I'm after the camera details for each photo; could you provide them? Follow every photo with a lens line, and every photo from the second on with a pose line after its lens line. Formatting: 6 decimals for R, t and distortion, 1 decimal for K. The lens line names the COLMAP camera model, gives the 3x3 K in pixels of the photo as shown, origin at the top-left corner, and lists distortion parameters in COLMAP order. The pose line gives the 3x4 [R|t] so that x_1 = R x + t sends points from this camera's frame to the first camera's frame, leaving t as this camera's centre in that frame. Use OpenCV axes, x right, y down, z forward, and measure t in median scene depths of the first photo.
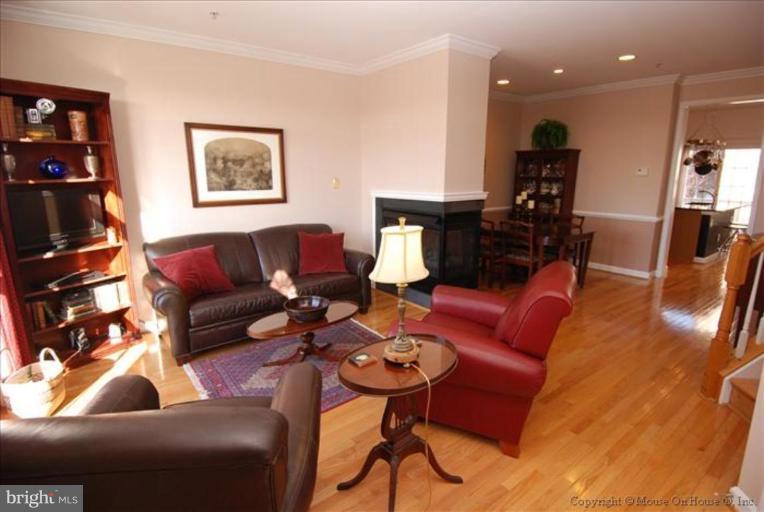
lens RADIAL K [[401.4, 0, 379.5], [0, 401.4, 253.5], [0, 0, 1]] dist [0.063164, -0.069570]
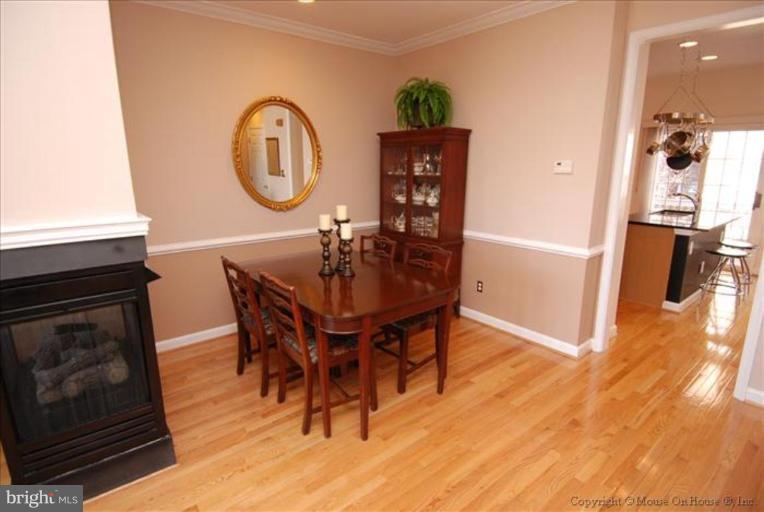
lens RADIAL K [[401.4, 0, 379.5], [0, 401.4, 253.5], [0, 0, 1]] dist [0.063164, -0.069570]
pose [[0.999671, -0.009433, 0.023834, 0.328860], [0.009117, 0.999869, 0.013355, -0.079773], [-0.023957, -0.013133, 0.999627, 0.391464]]
